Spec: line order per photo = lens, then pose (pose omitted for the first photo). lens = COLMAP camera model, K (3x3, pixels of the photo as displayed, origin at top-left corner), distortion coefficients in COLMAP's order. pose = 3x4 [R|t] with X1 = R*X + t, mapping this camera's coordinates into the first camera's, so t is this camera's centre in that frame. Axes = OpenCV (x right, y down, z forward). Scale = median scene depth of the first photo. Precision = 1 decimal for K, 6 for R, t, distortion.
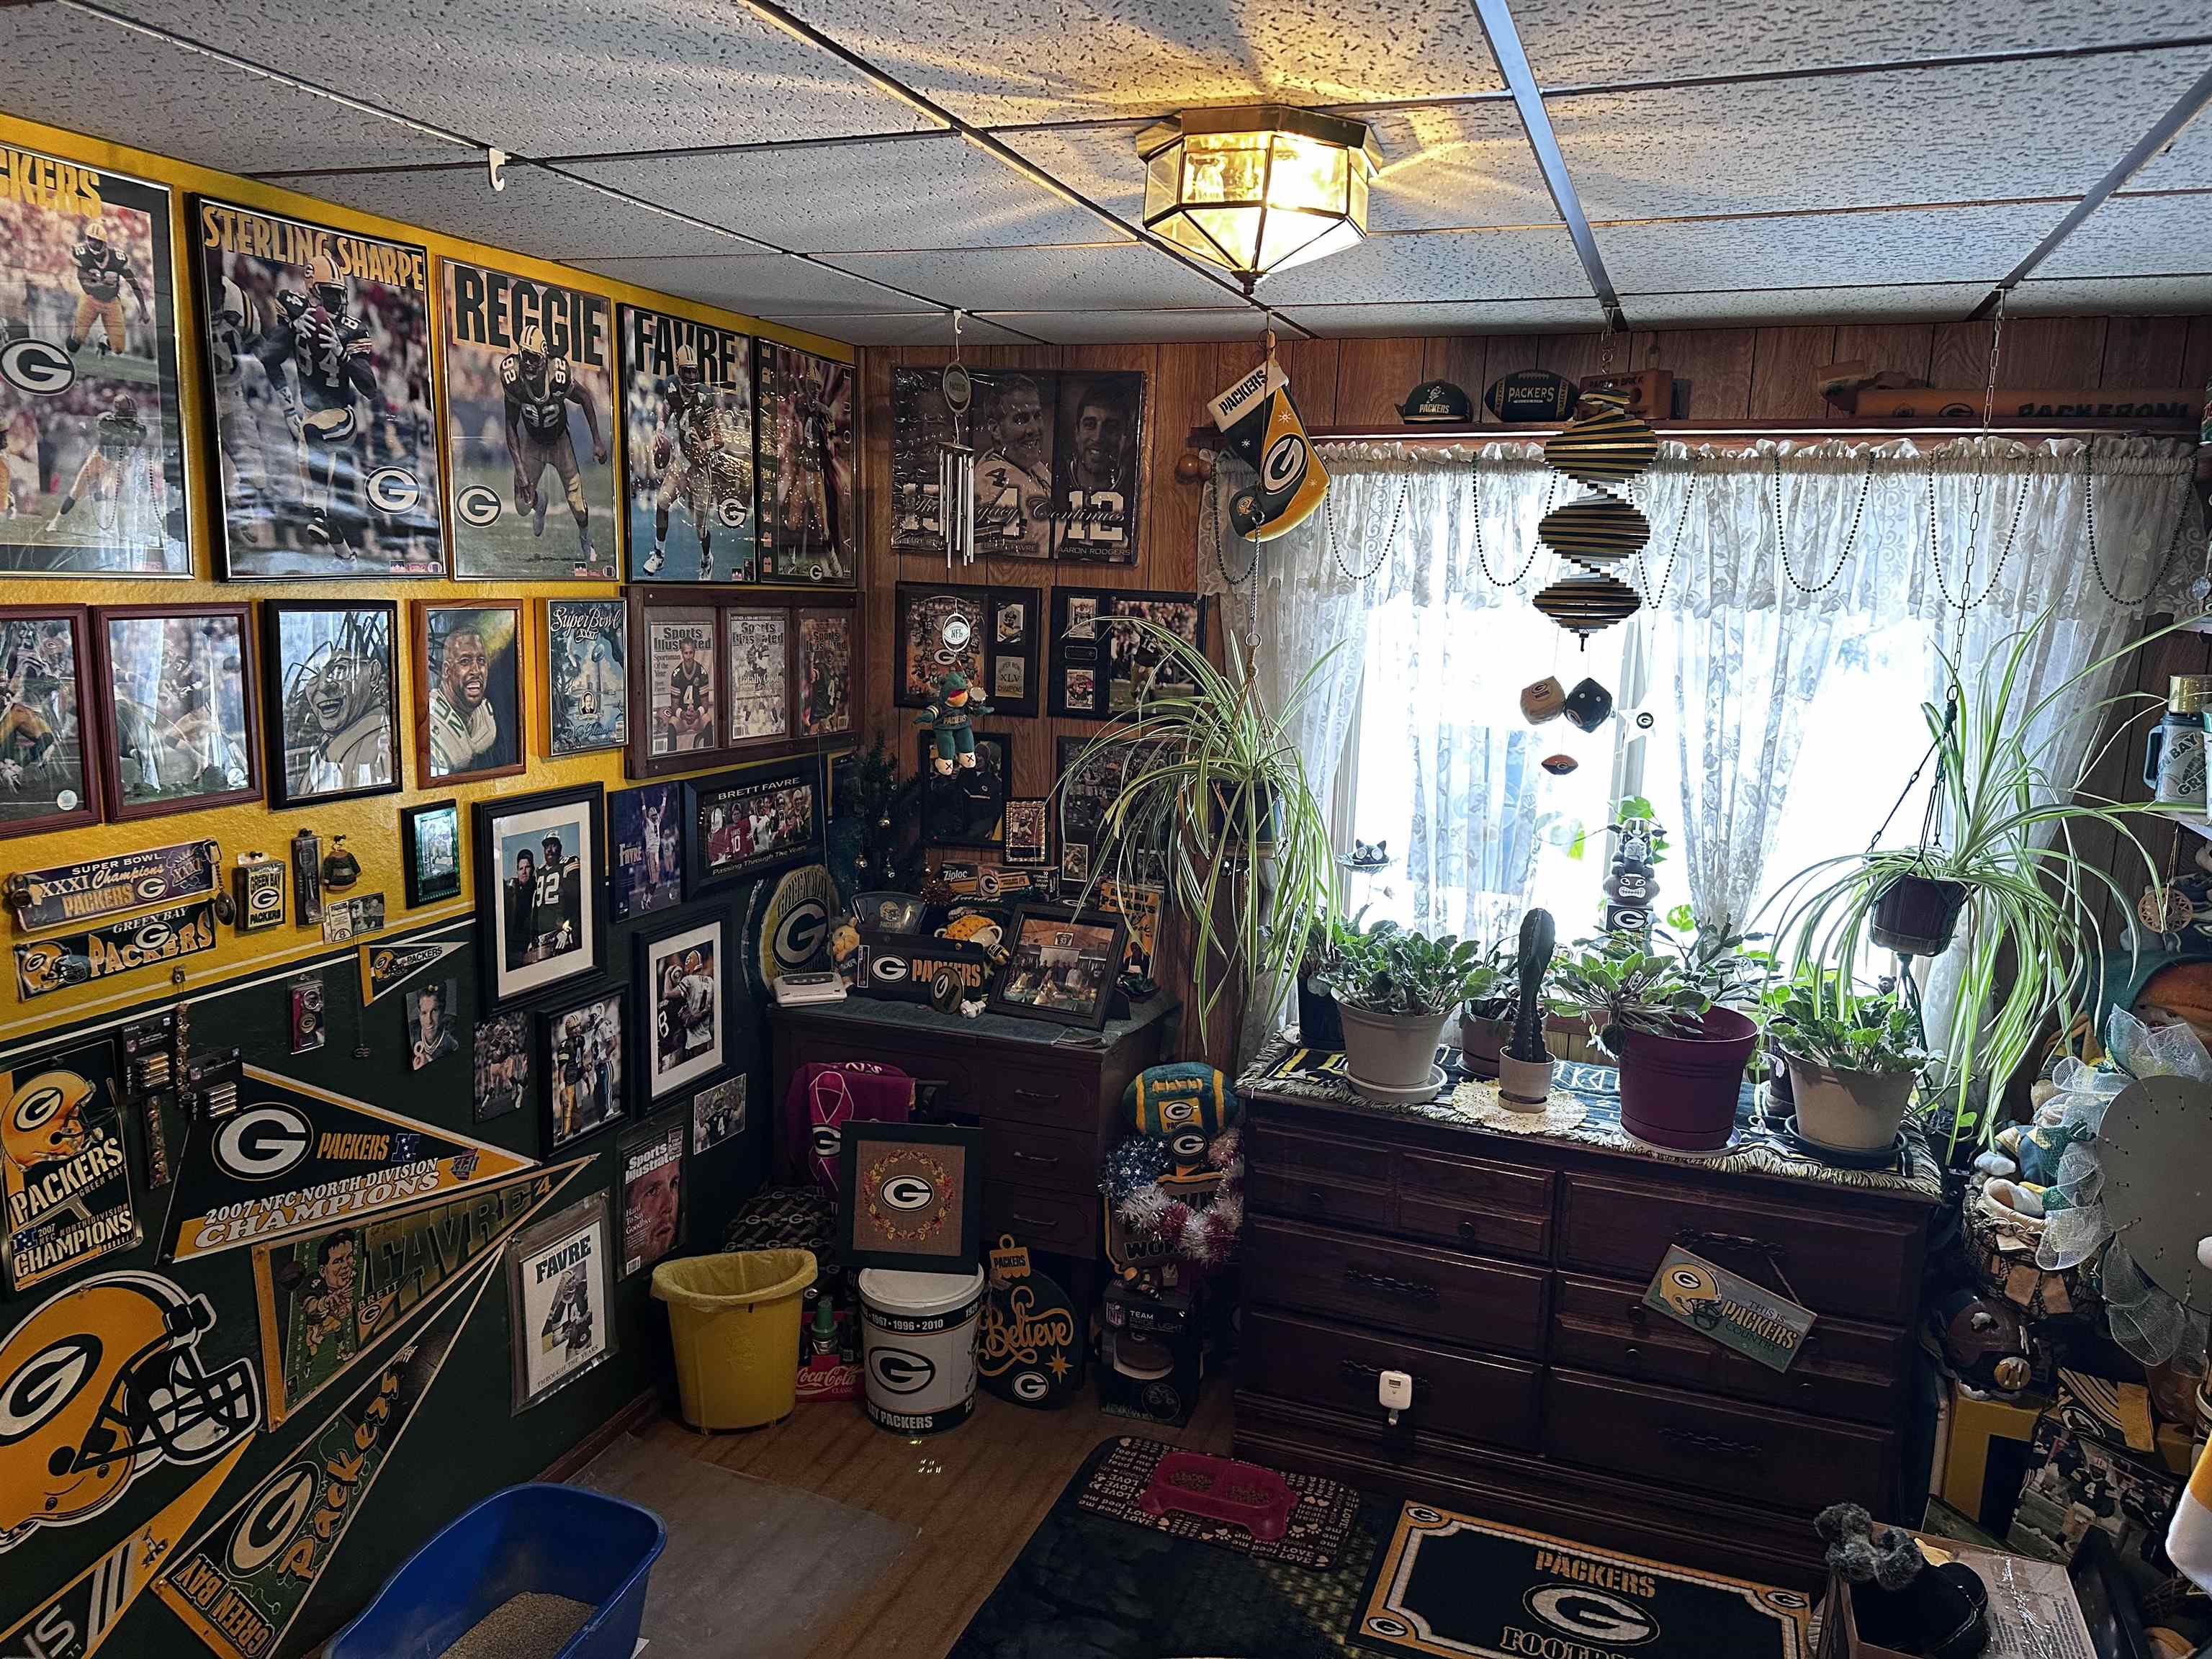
lens RADIAL K [[1530.8, 0, 1103.2], [0, 1530.8, 829.0], [0, 0, 1]] dist [0.118589, -0.158582]
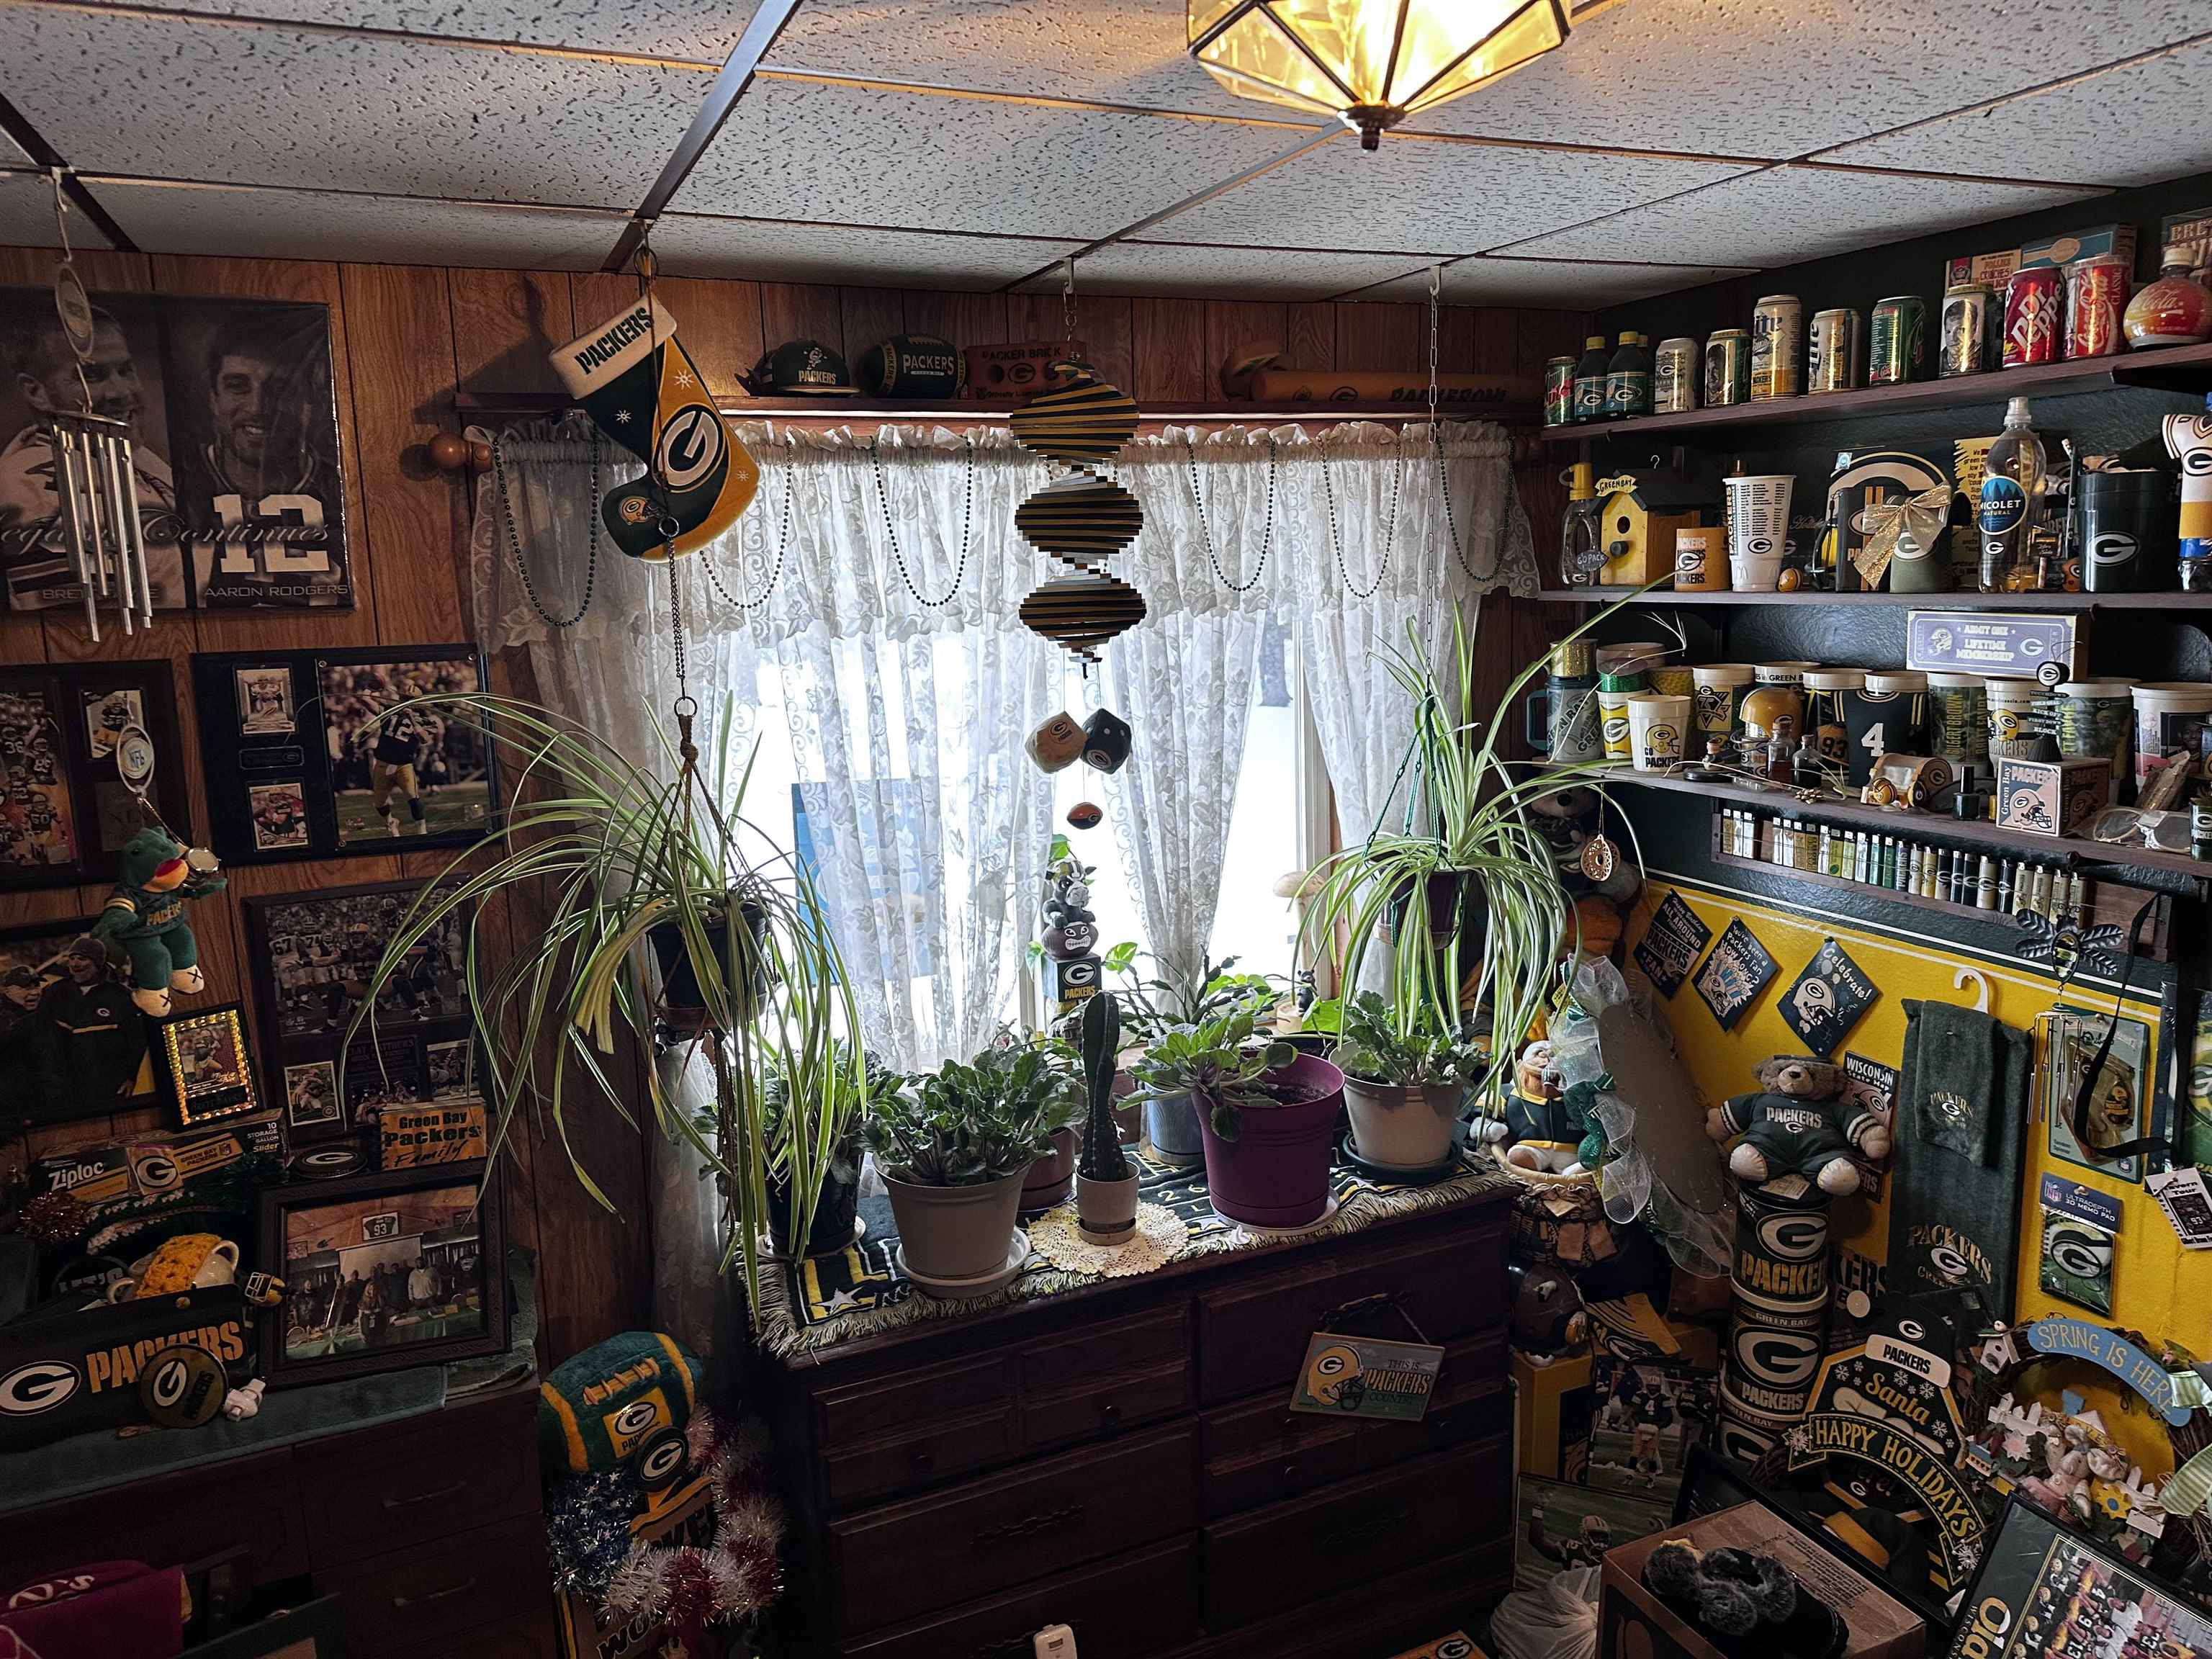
lens RADIAL K [[1491.7, 0, 986.1], [0, 1491.7, 818.2], [0, 0, 1]] dist [0.116259, -0.185391]
pose [[0.707939, -0.169411, 0.685655, -0.270845], [0.172125, 0.982919, 0.065139, -0.095695], [-0.684979, 0.071904, 0.725006, 0.434353]]
